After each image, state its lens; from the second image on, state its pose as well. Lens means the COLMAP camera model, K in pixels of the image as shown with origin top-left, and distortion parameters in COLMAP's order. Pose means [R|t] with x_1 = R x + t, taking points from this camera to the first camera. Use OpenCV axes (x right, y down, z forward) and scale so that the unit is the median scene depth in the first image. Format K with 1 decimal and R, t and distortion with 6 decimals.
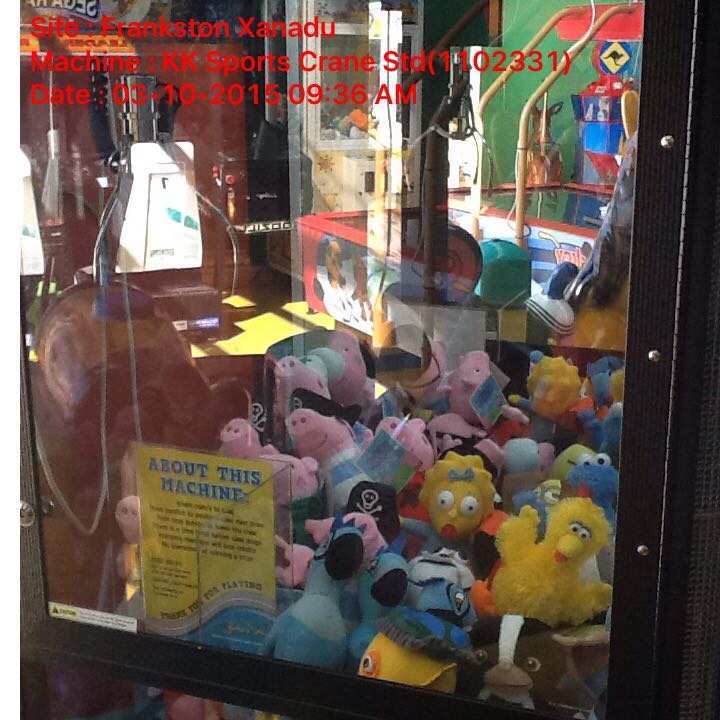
lens RADIAL K [[1123.4, 0, 361.9], [0, 1123.4, 362.2], [0, 0, 1]] dist [-0.010729, 0.000000]
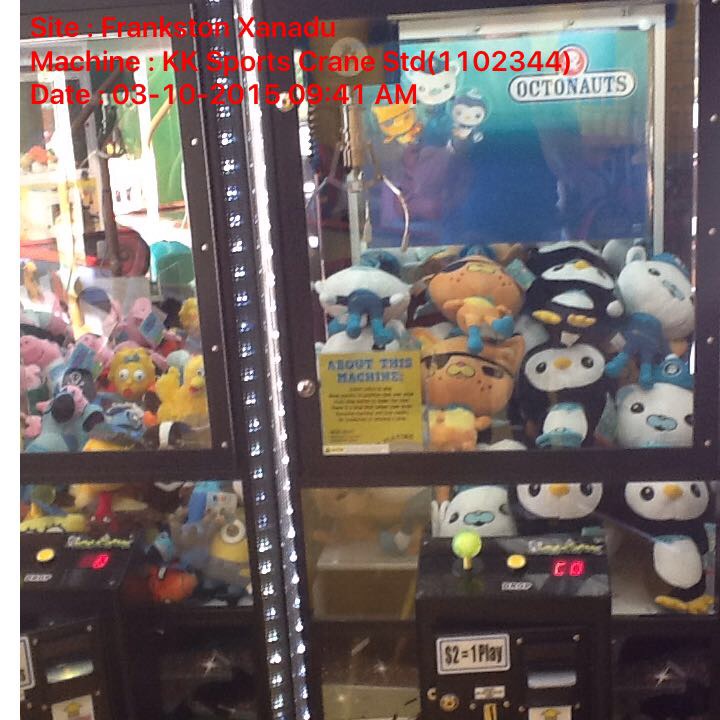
lens RADIAL K [[1123.4, 0, 364.2], [0, 1123.4, 360.8], [0, 0, 1]] dist [-0.010729, 0.000000]
pose [[0.959761, -0.119397, 0.254174, -0.001846], [0.125340, 0.992087, -0.007256, 0.147975], [-0.251296, 0.038822, 0.967131, -0.612607]]
